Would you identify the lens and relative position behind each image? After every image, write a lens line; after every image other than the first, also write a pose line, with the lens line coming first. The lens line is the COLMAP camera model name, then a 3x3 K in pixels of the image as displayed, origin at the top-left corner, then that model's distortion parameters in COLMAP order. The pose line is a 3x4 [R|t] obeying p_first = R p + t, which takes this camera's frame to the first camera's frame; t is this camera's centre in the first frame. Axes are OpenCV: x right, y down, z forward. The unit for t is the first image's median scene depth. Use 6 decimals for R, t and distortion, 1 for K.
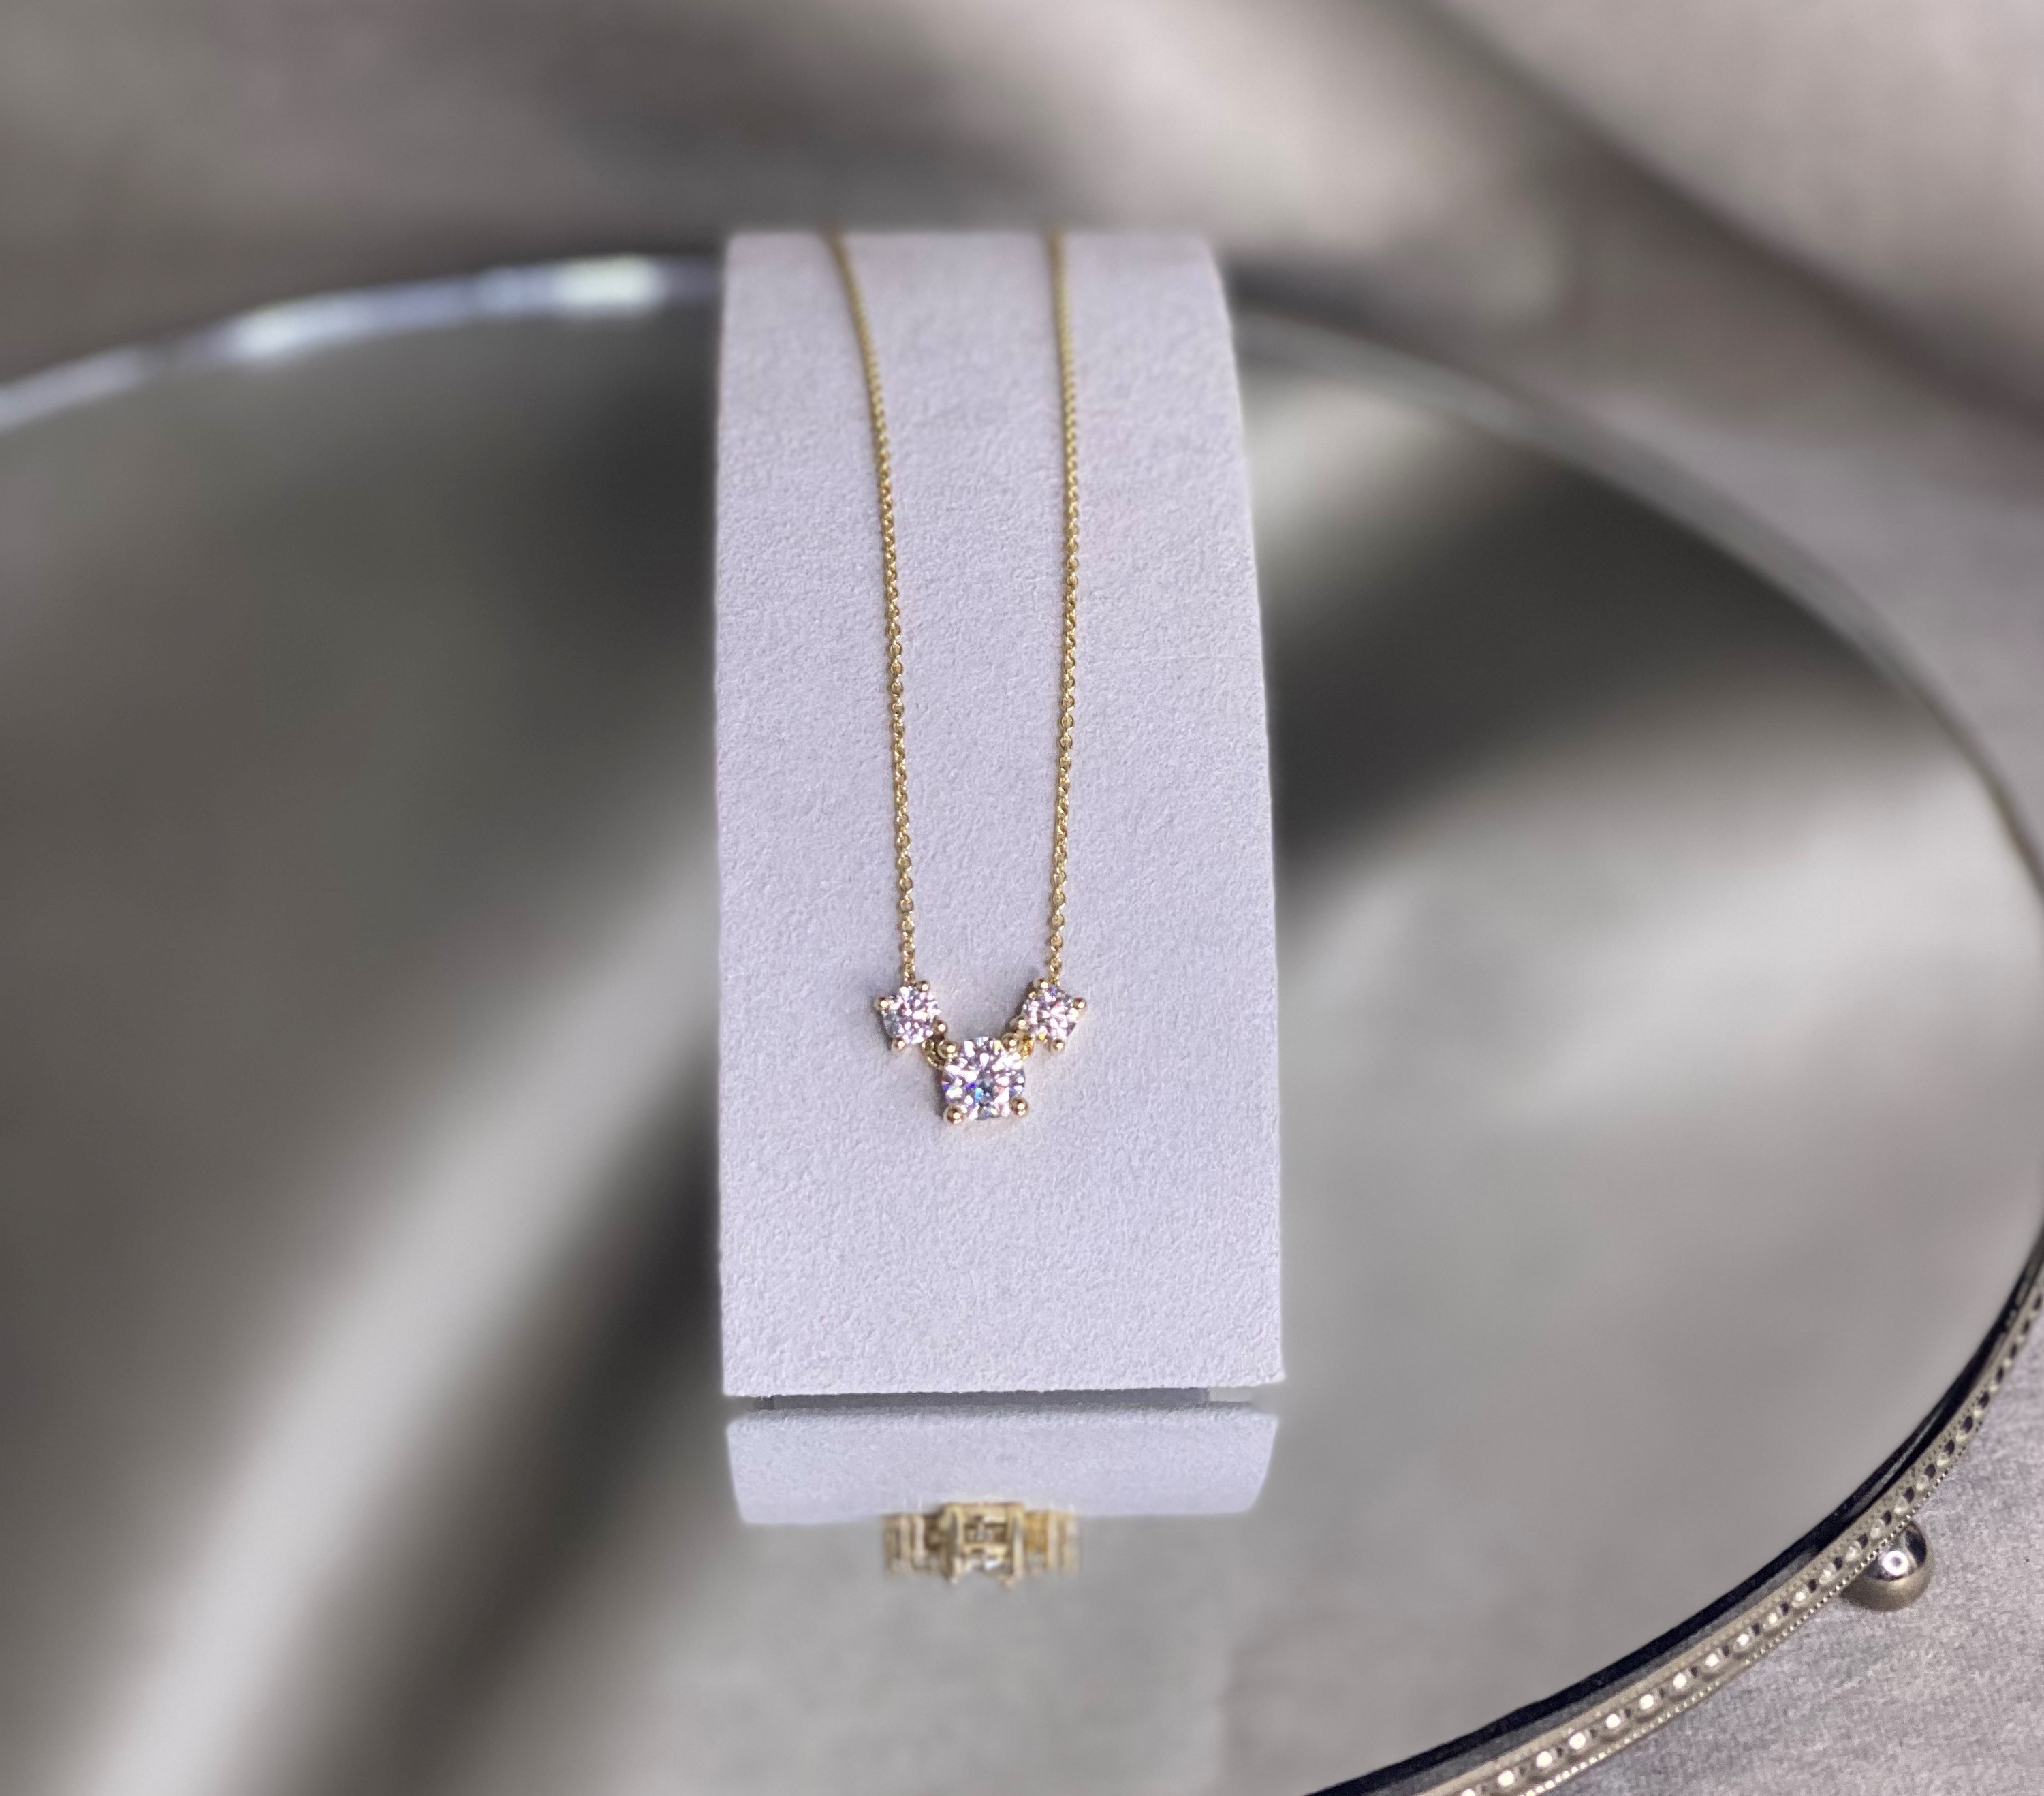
lens RADIAL K [[4275.9, 0, 1024.0], [0, 4275.9, 907.8], [0, 0, 1]] dist [0.019646, 0.000000]
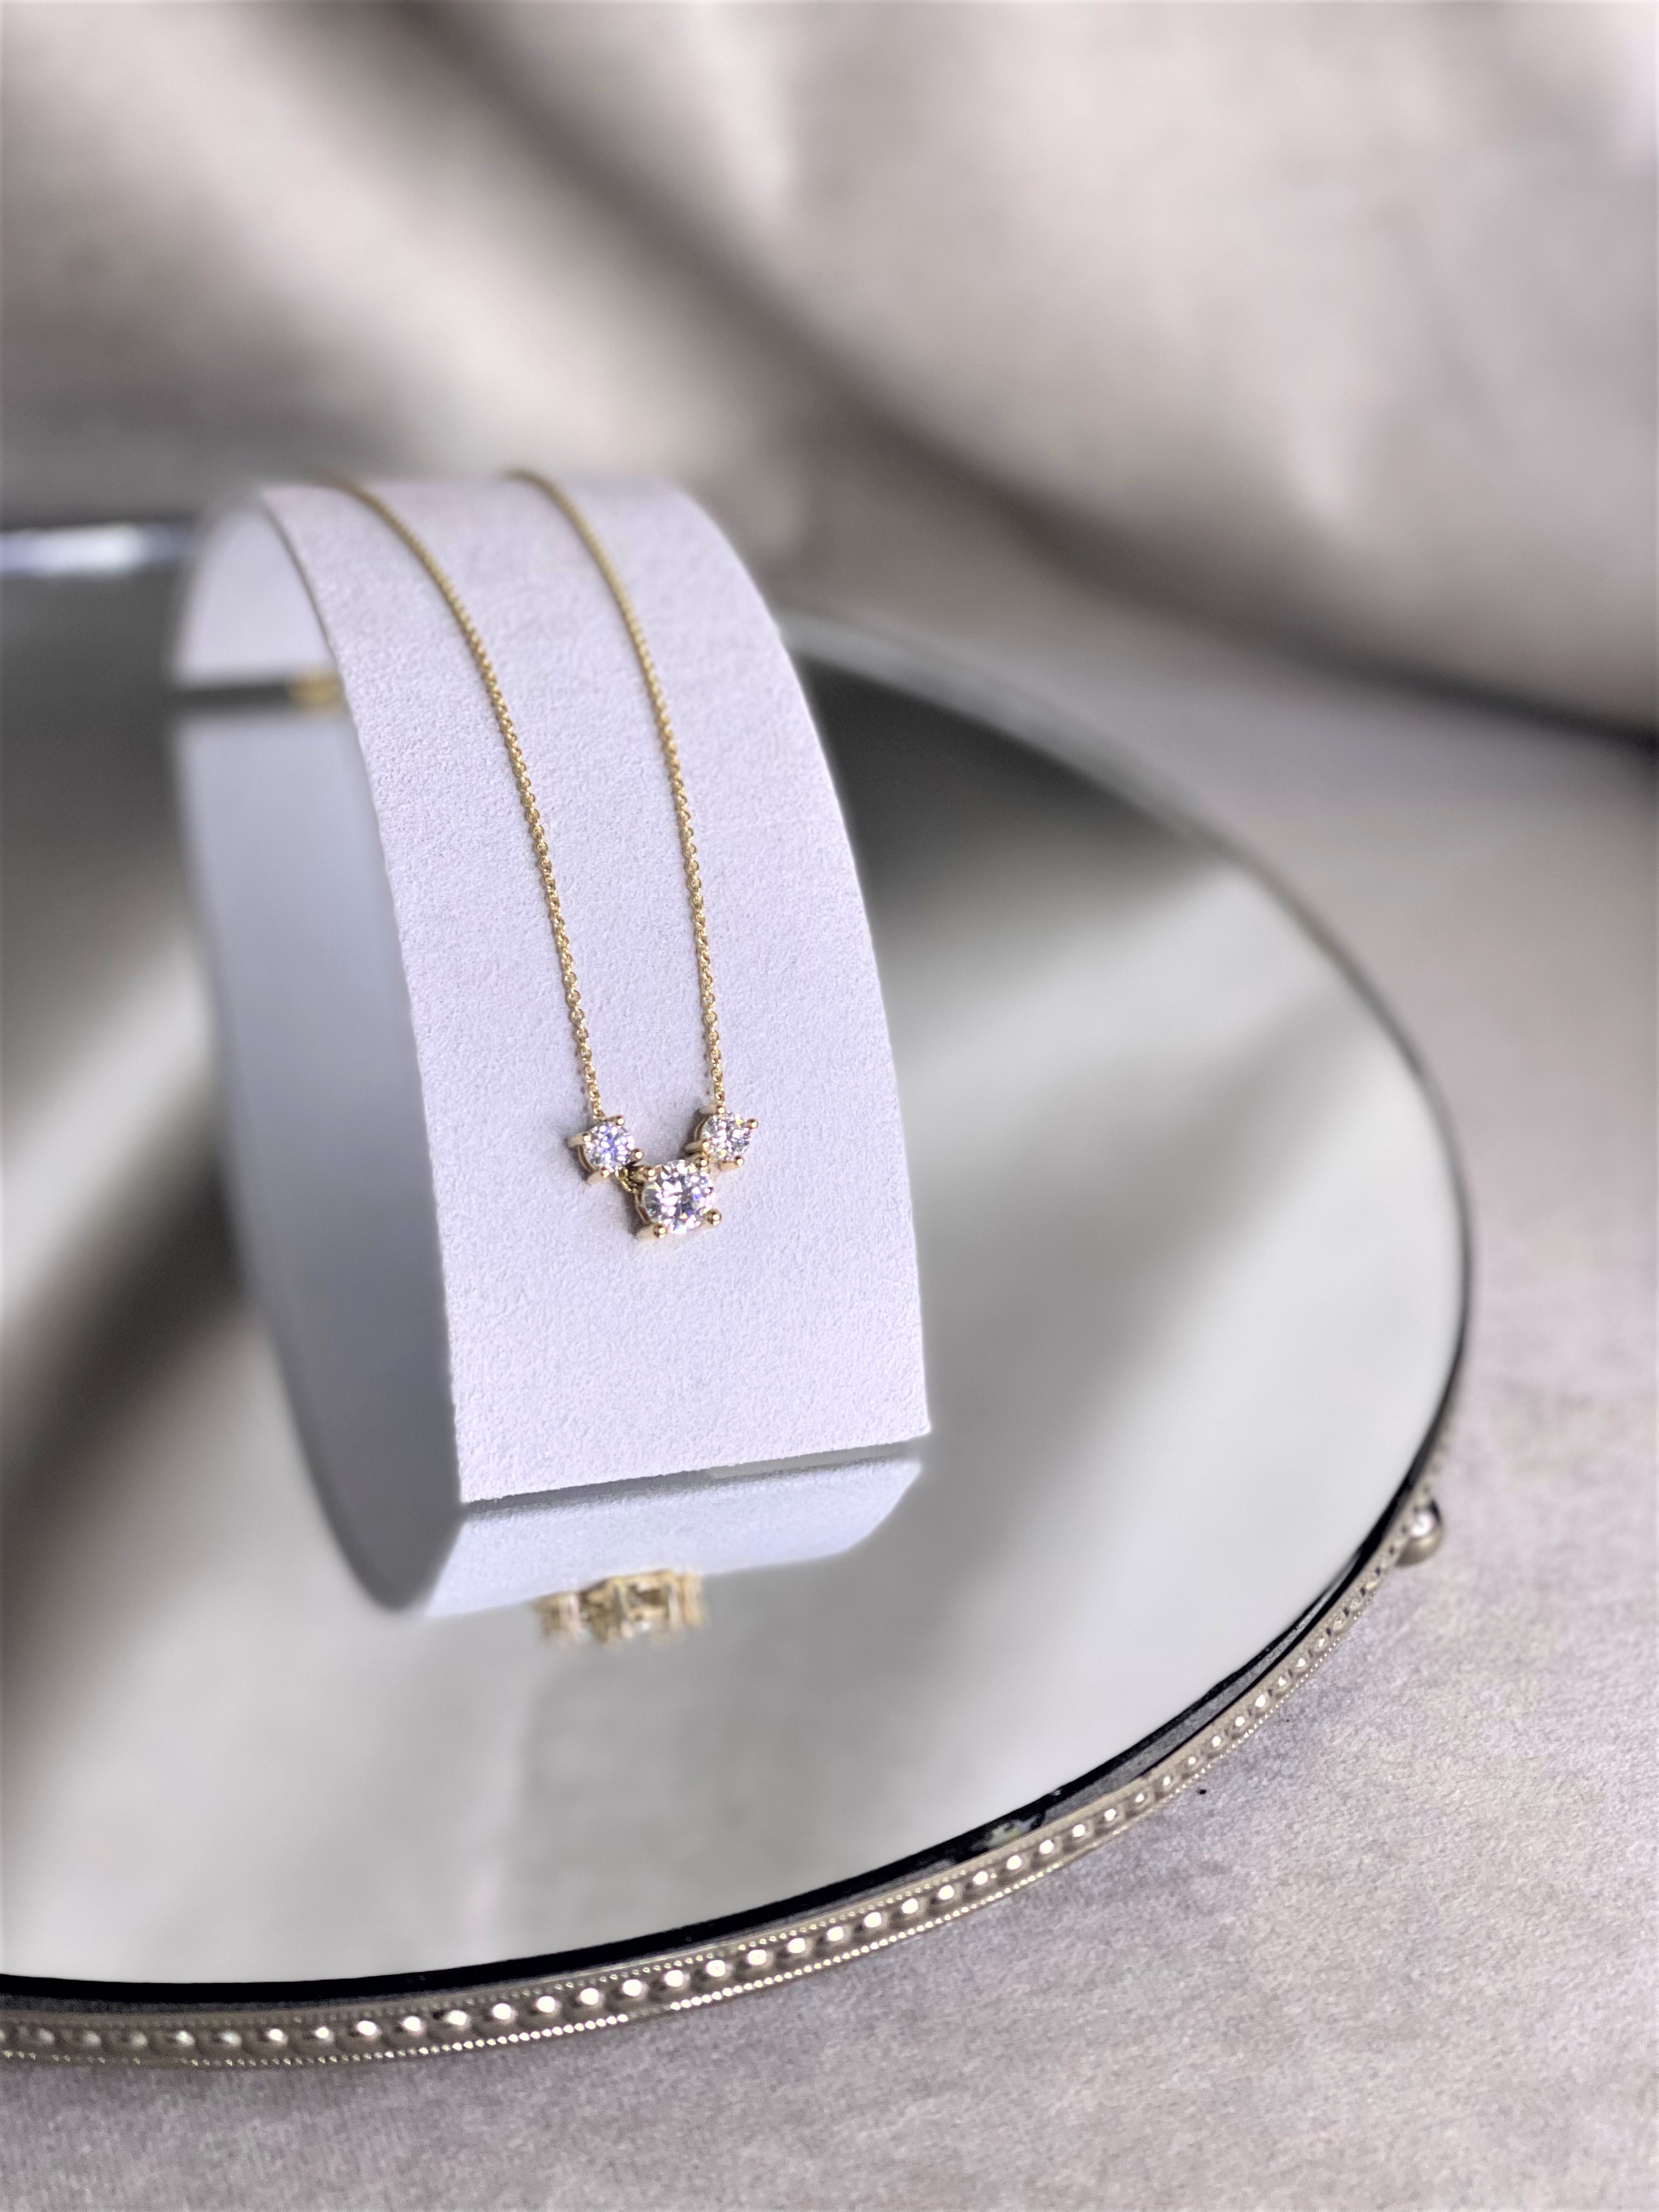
lens RADIAL K [[3446.5, 0, 823.0], [0, 3446.5, 1091.6], [0, 0, 1]] dist [0.014483, 0.000000]
pose [[0.957851, -0.084366, 0.274597, -0.217907], [0.085842, 0.996286, 0.006660, 0.009011], [-0.274139, 0.017193, 0.961536, 0.102068]]
